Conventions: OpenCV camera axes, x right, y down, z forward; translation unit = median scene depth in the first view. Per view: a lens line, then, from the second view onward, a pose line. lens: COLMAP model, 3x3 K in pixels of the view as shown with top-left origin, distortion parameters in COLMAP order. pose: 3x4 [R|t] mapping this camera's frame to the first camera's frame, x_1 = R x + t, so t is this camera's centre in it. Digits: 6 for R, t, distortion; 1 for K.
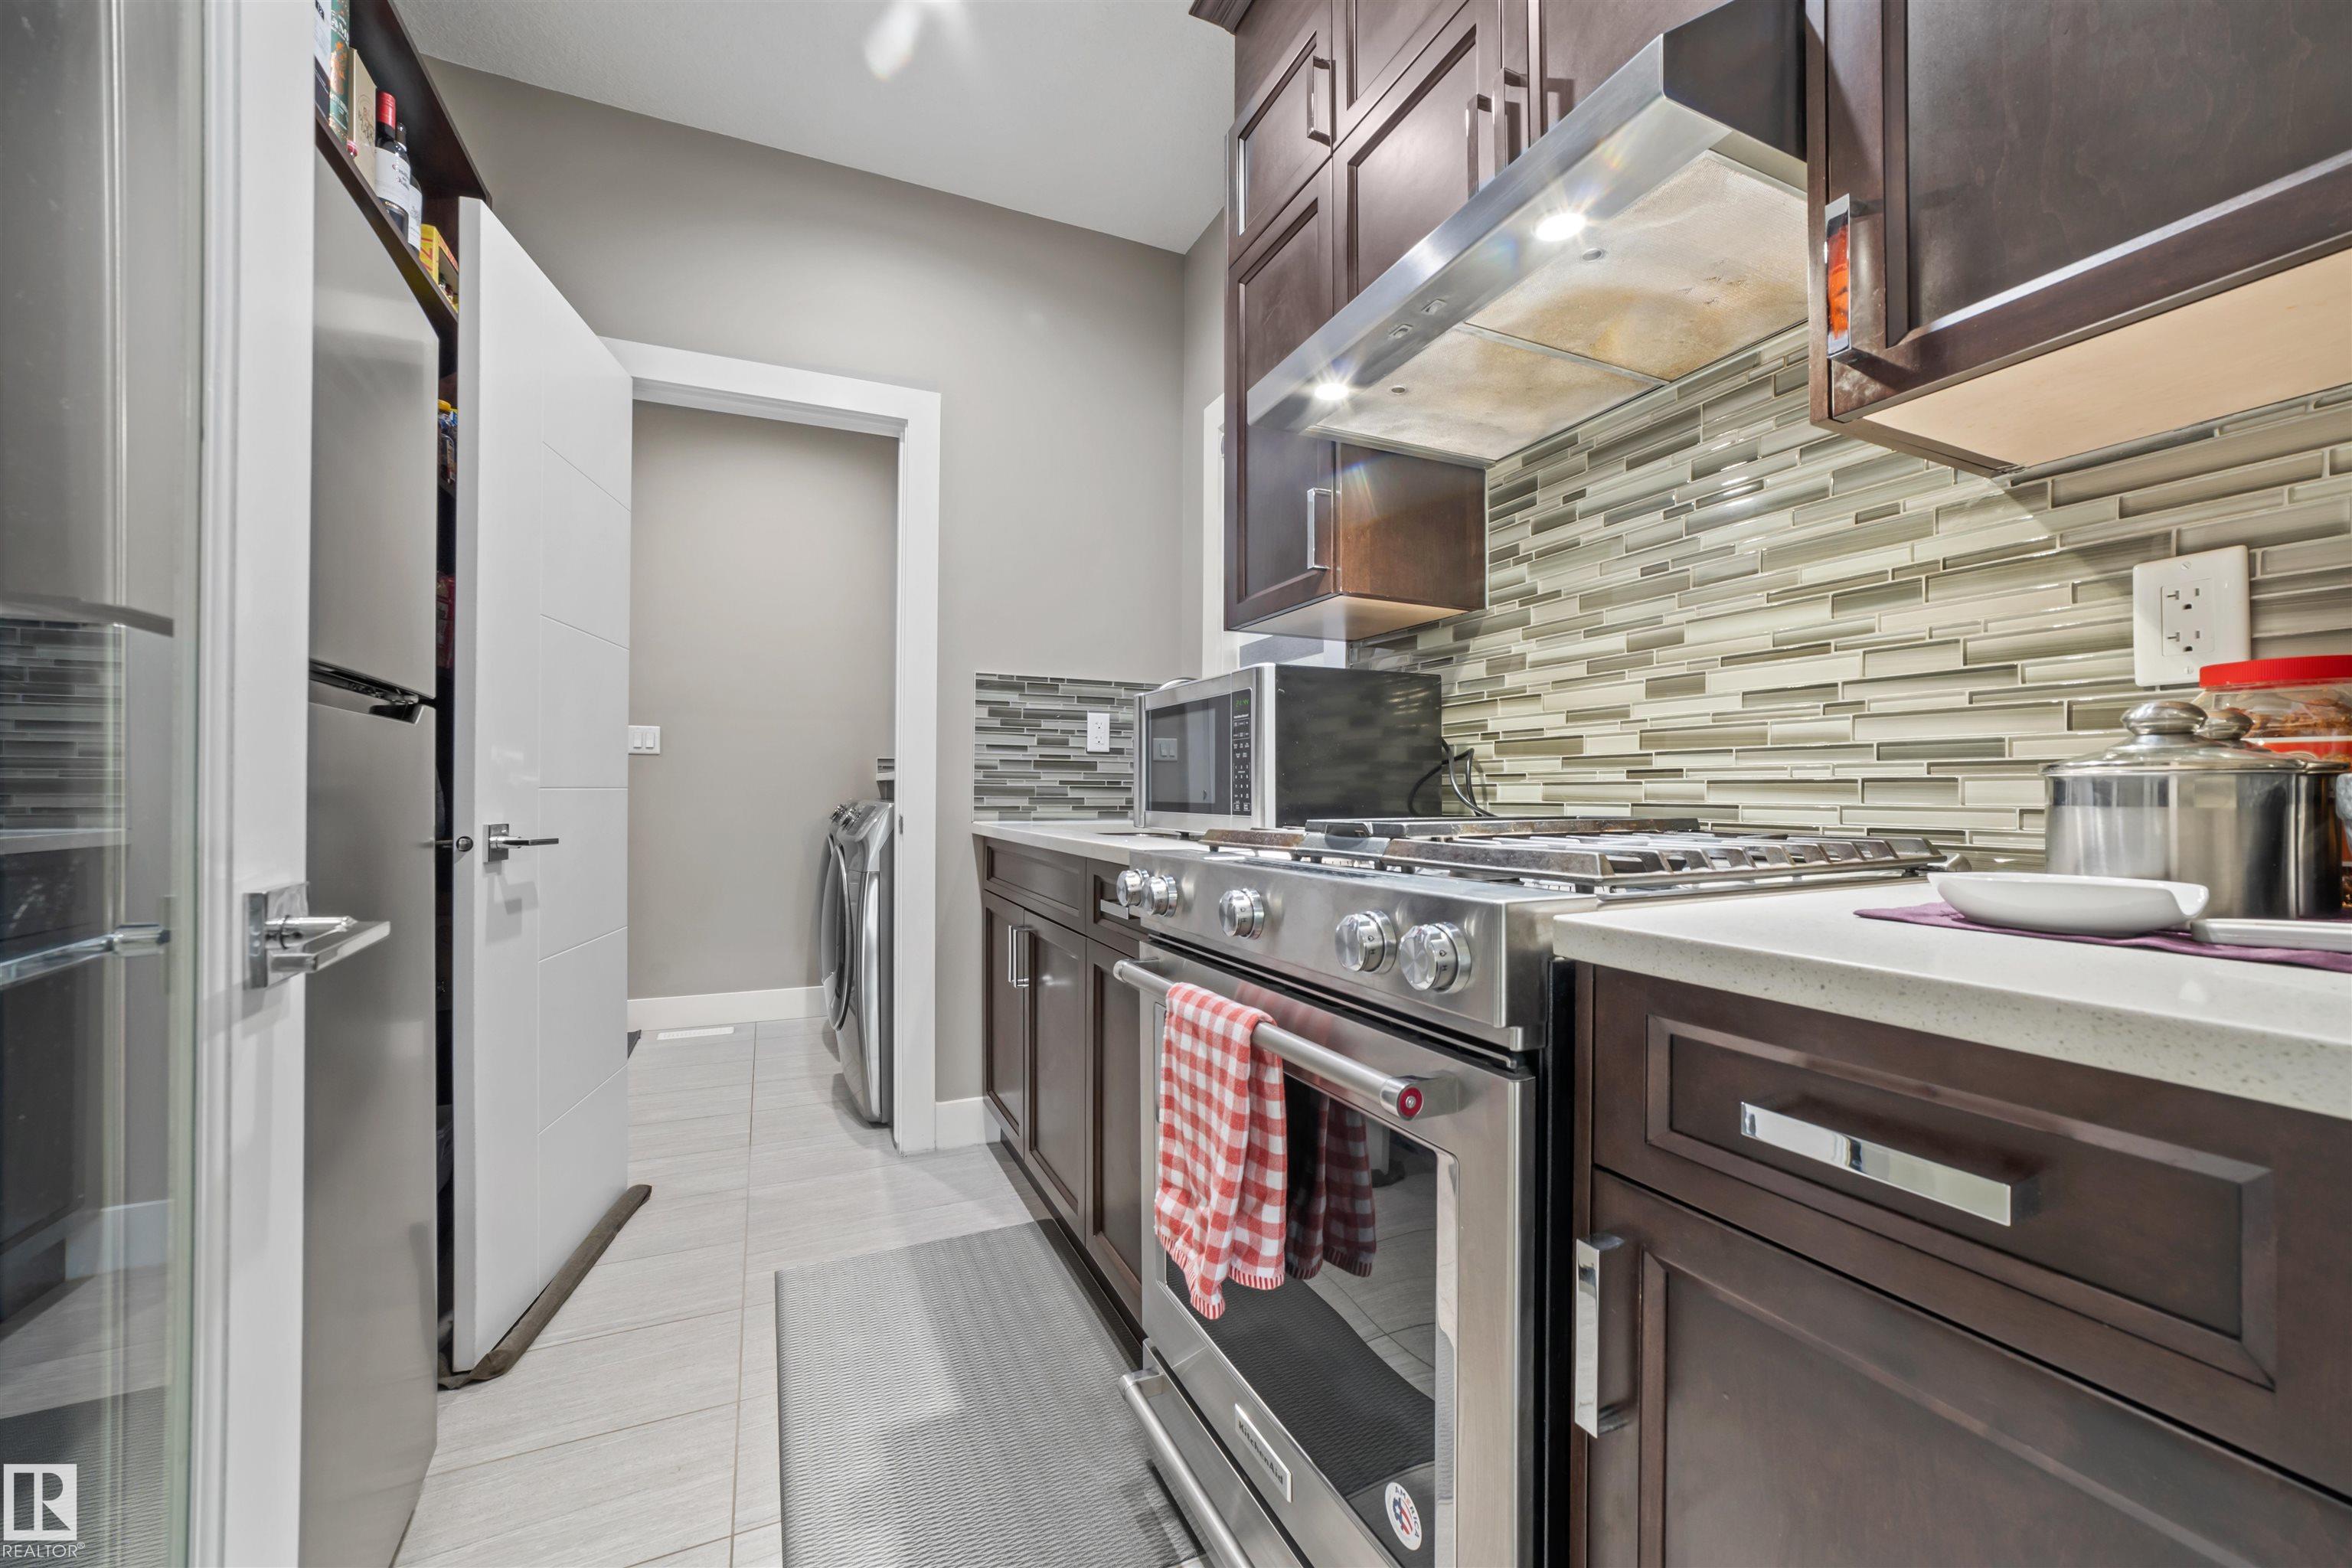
lens RADIAL K [[904.5, 0, 1180.1], [0, 904.5, 807.6], [0, 0, 1]] dist [-0.041537, 0.019497]
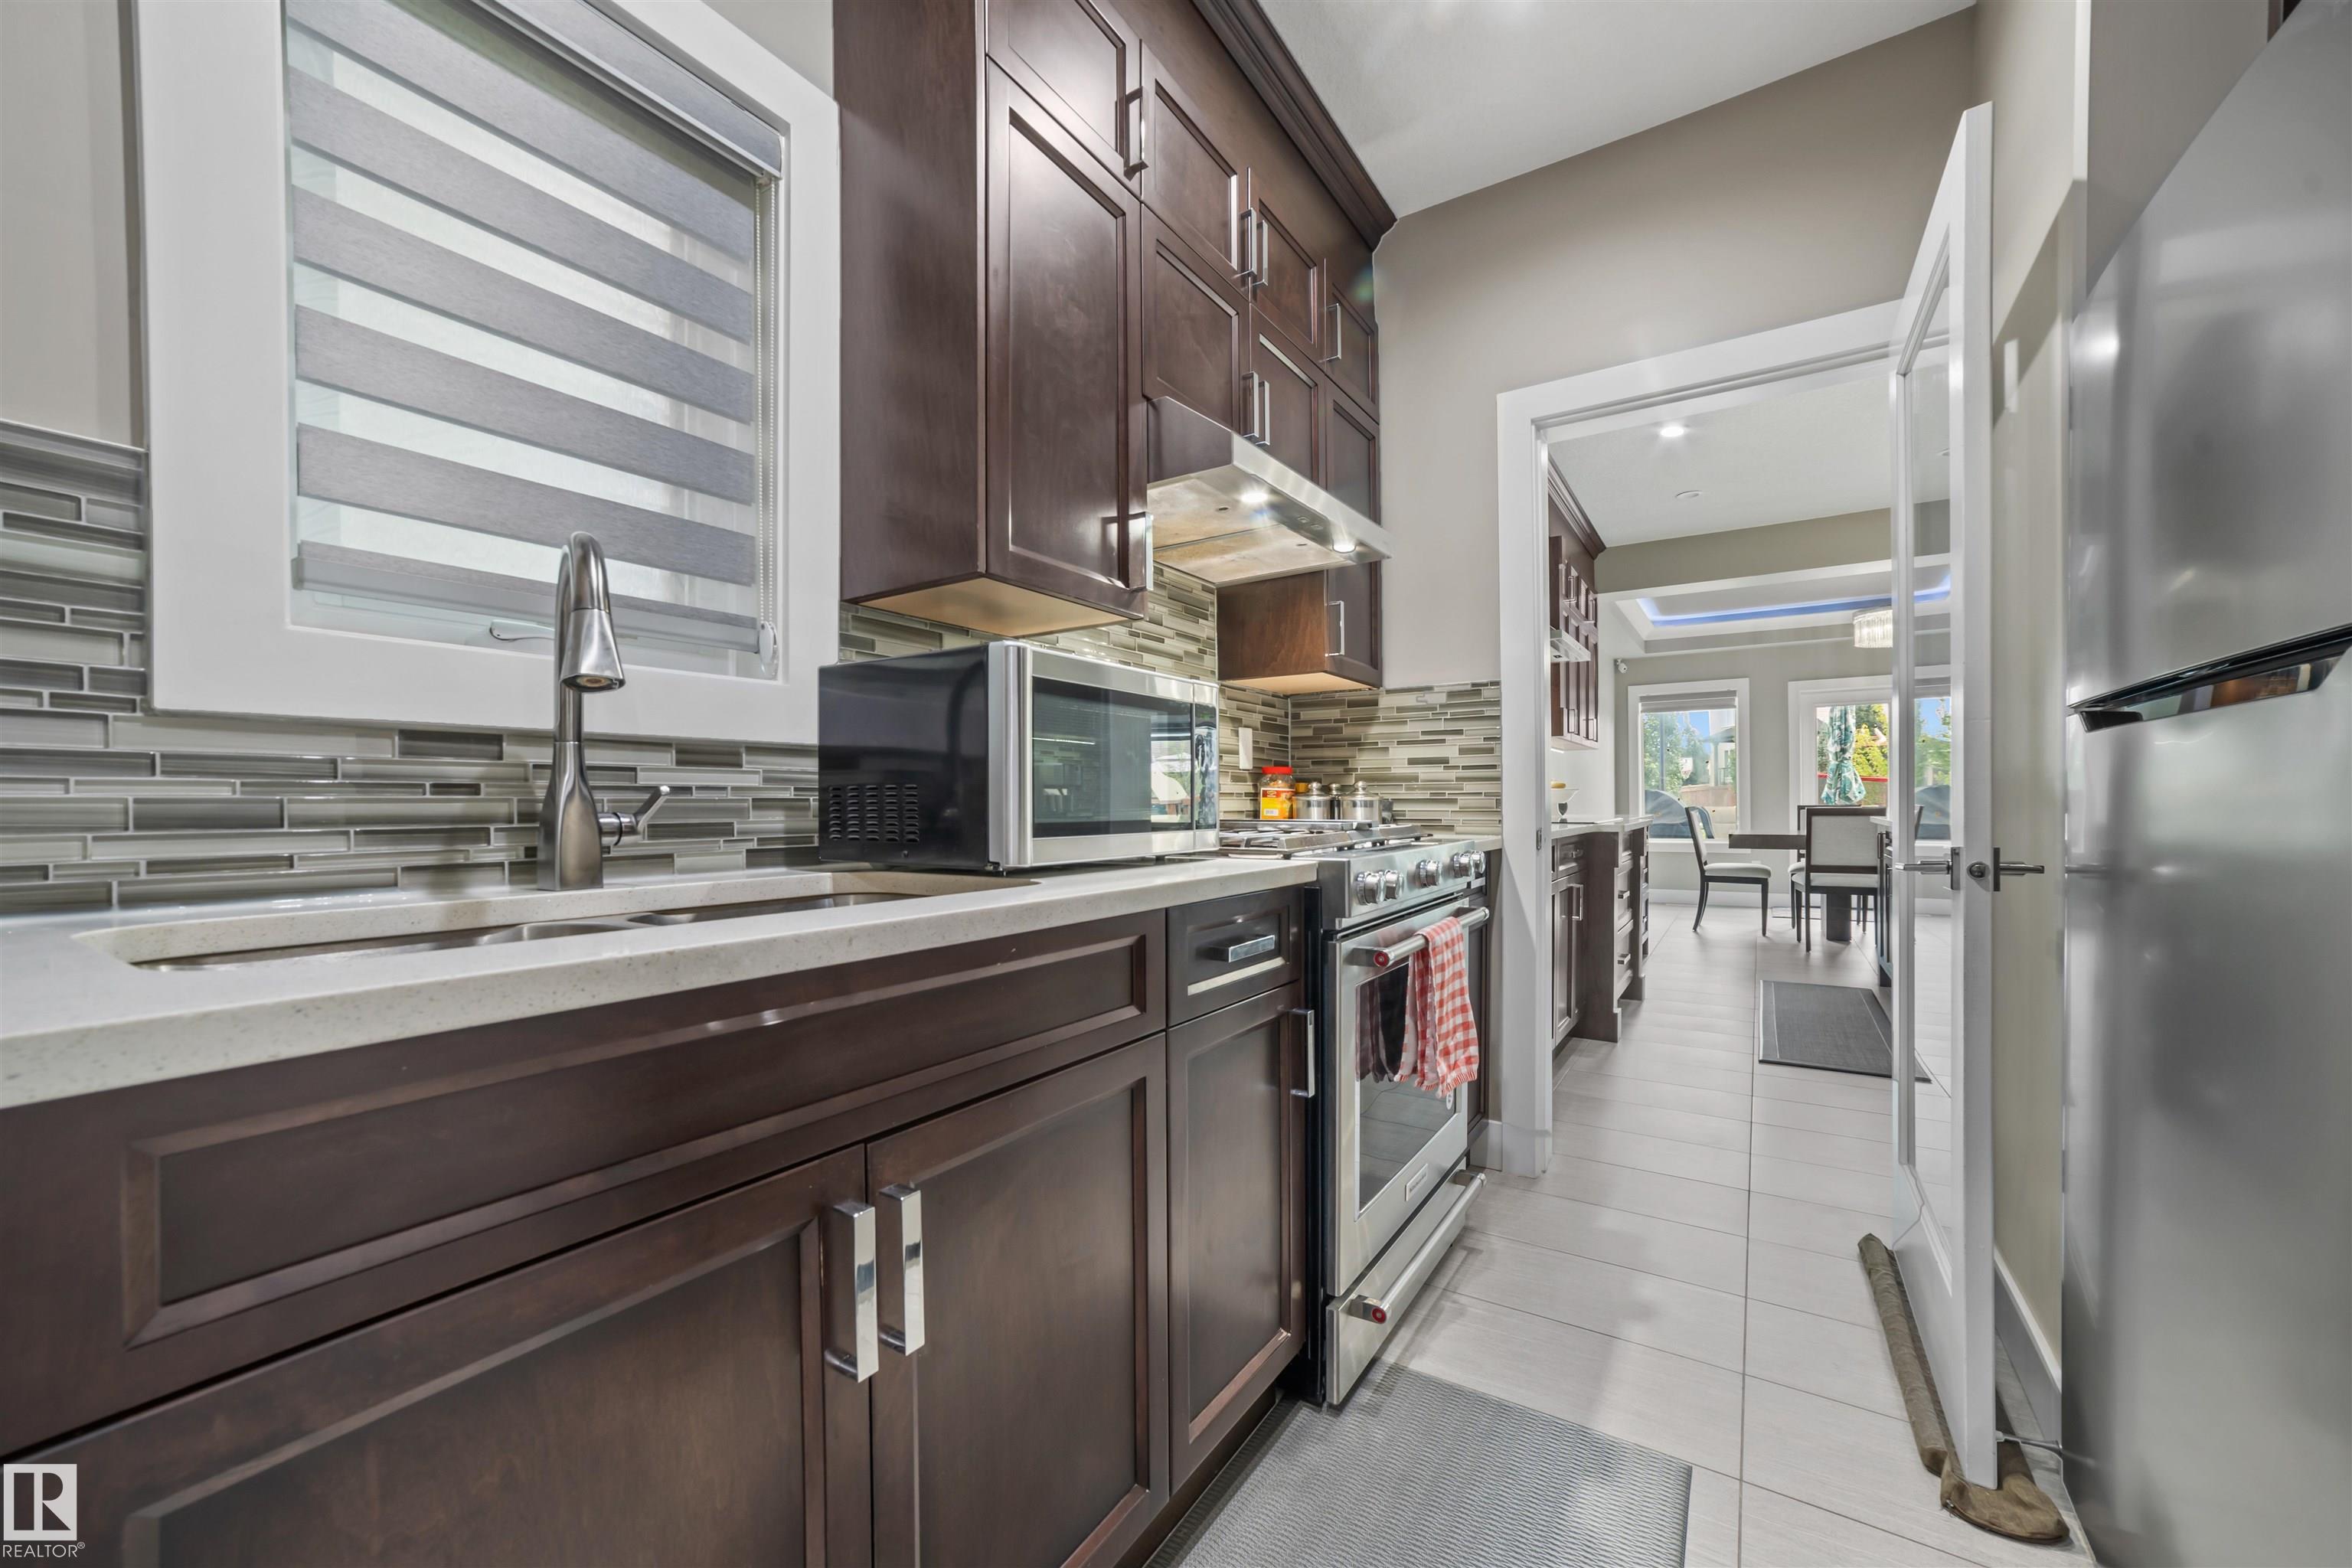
lens RADIAL K [[900.3, 0, 1178.3], [0, 900.3, 802.9], [0, 0, 1]] dist [-0.040234, 0.019597]
pose [[-0.534103, -0.006133, 0.845397, -0.553156], [0.010471, 0.999849, 0.013869, -0.026127], [-0.845354, 0.016260, -0.533959, 1.127285]]
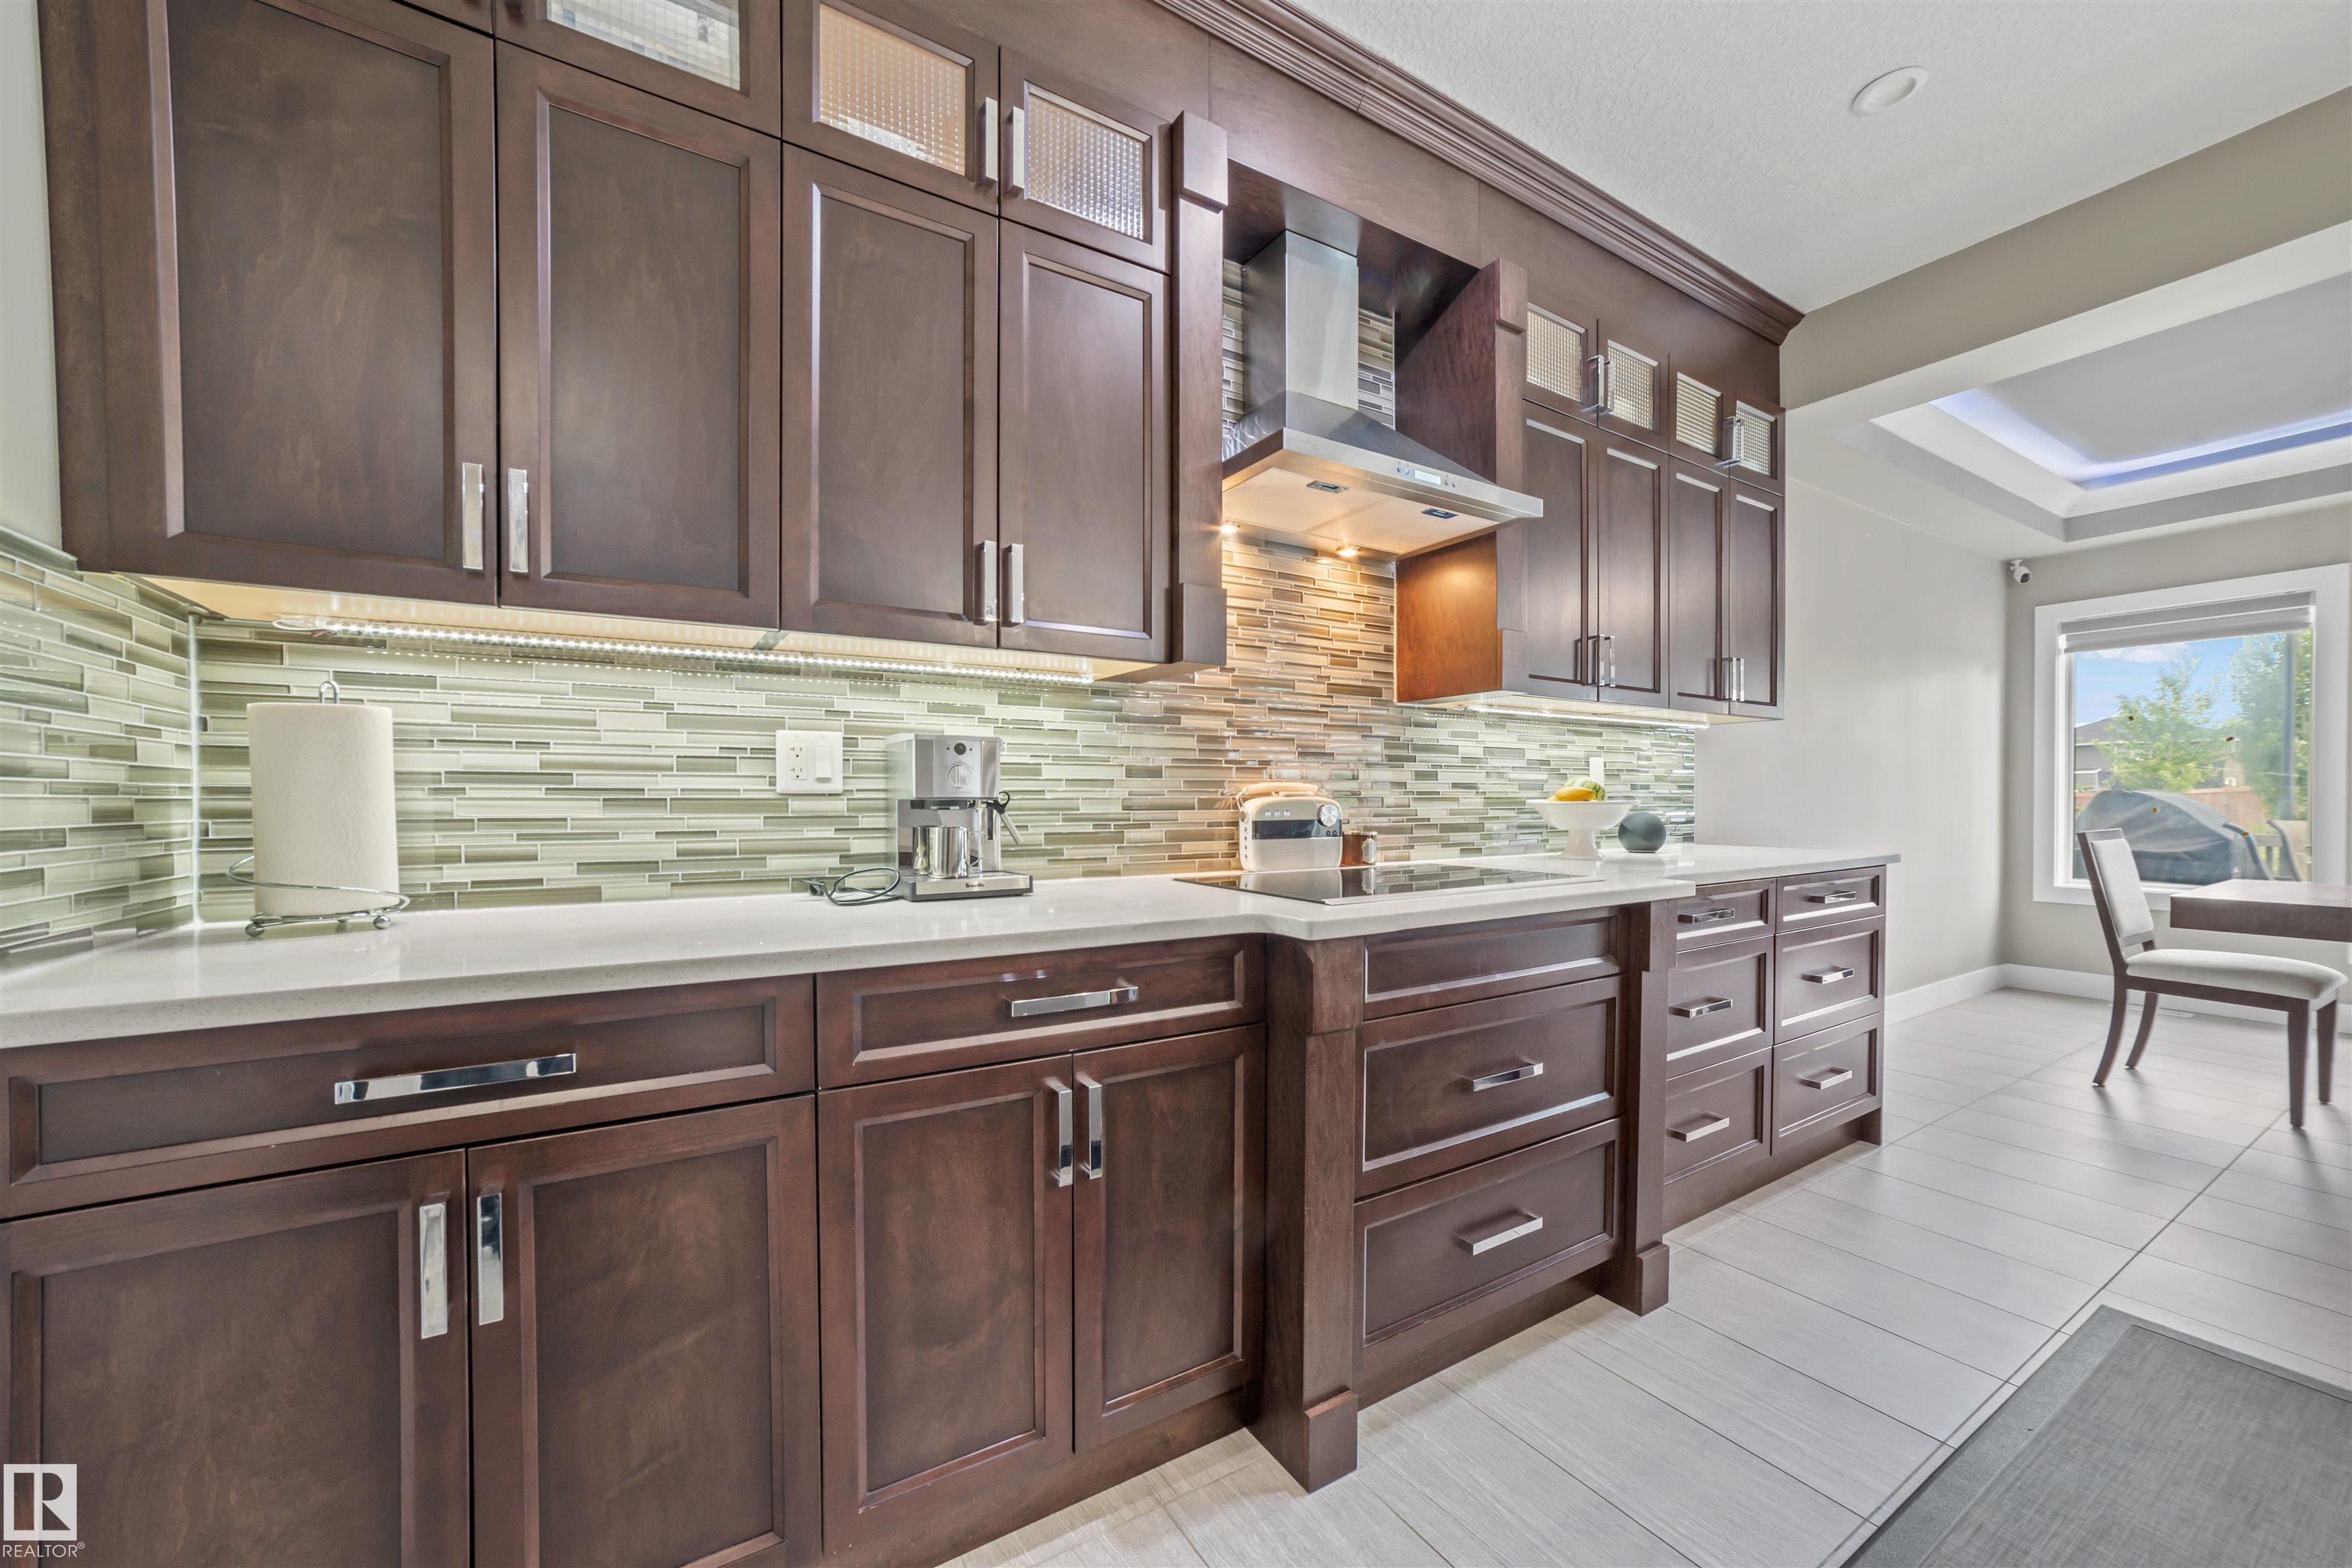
lens RADIAL K [[904.5, 0, 1180.1], [0, 904.5, 807.6], [0, 0, 1]] dist [-0.041537, 0.019497]
pose [[-0.129555, -0.019806, 0.991374, -0.145494], [0.011684, 0.999701, 0.021500, -0.044303], [-0.991503, 0.014369, -0.129285, -0.411588]]
